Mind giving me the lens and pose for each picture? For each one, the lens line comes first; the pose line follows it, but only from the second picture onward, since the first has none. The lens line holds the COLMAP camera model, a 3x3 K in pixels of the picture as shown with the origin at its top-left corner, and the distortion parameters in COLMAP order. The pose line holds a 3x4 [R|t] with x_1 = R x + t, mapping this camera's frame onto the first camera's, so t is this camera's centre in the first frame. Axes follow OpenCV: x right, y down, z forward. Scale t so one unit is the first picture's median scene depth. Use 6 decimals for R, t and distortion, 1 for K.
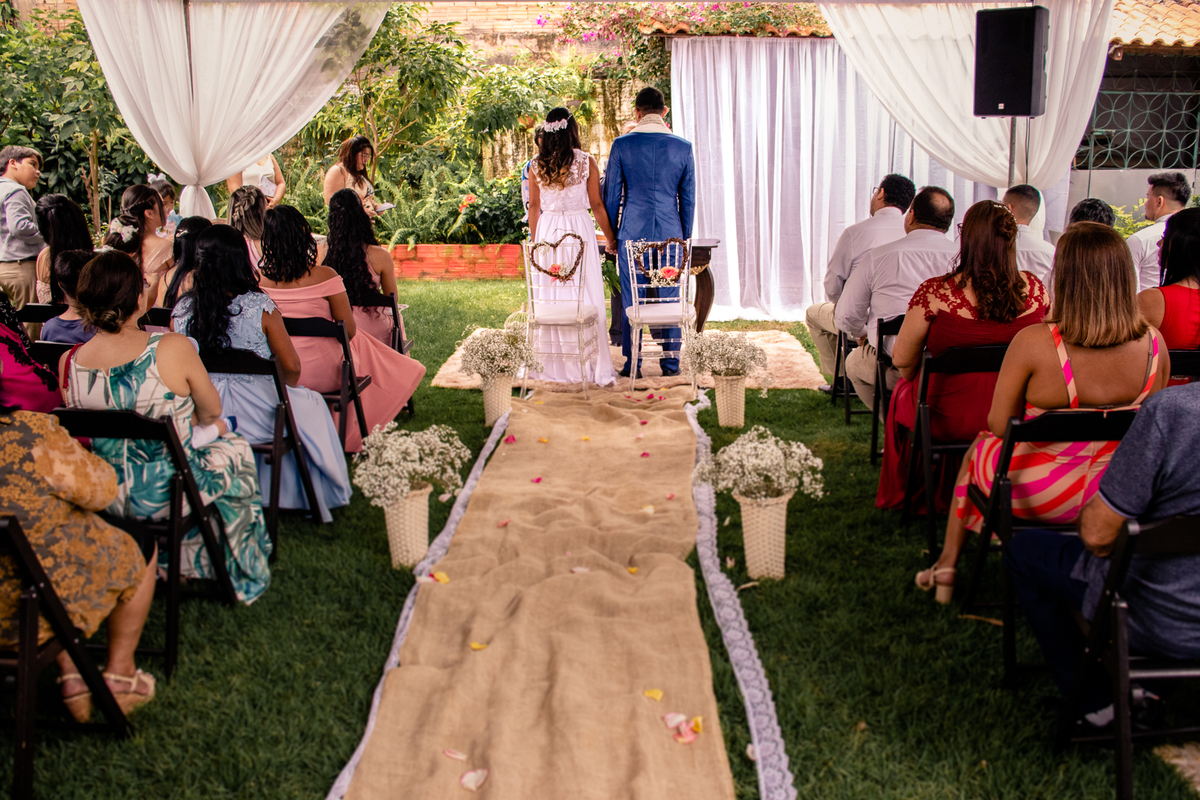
lens RADIAL K [[1058.1, 0, 600.0], [0, 1058.1, 400.0], [0, 0, 1]] dist [-0.115469, 0.109952]
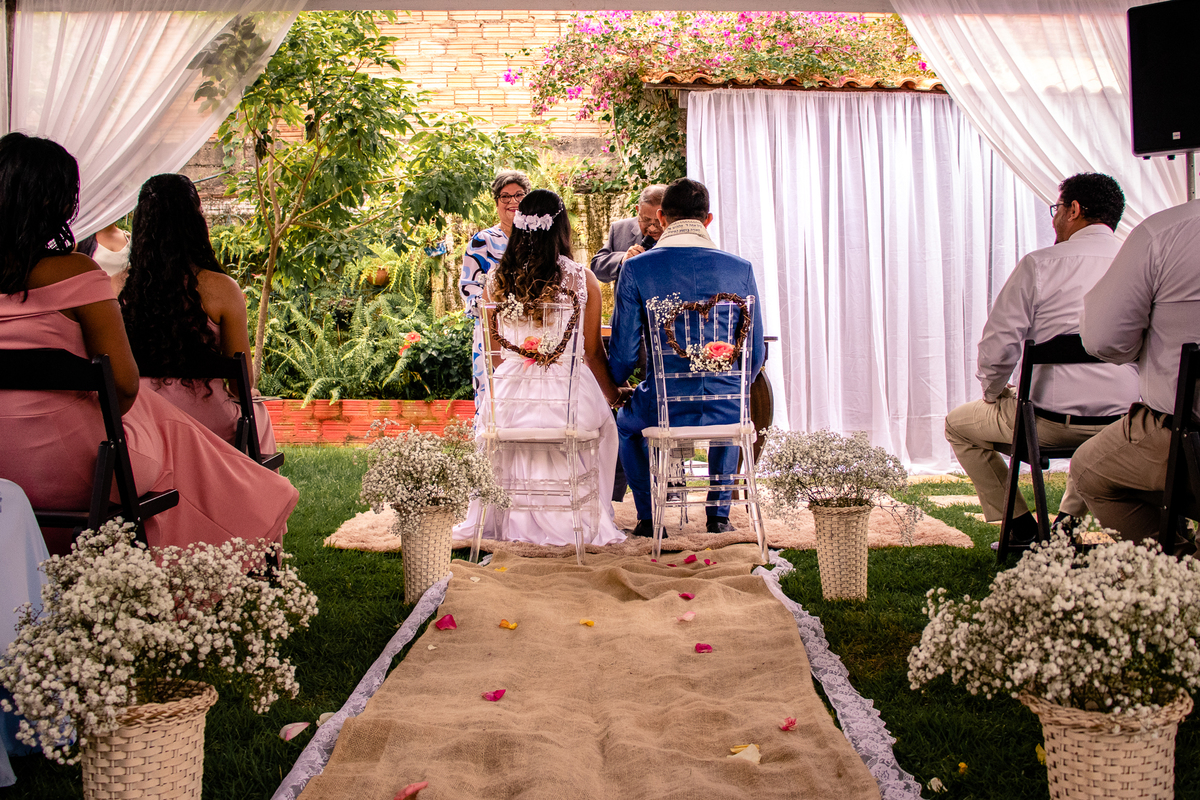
lens RADIAL K [[1058.1, 0, 600.0], [0, 1058.1, 400.0], [0, 0, 1]] dist [-0.115469, 0.109952]
pose [[0.999376, 0.002373, 0.035250, -0.019212], [0.005736, 0.973602, -0.228180, 0.036110], [-0.034861, 0.228239, 0.972981, 0.336114]]
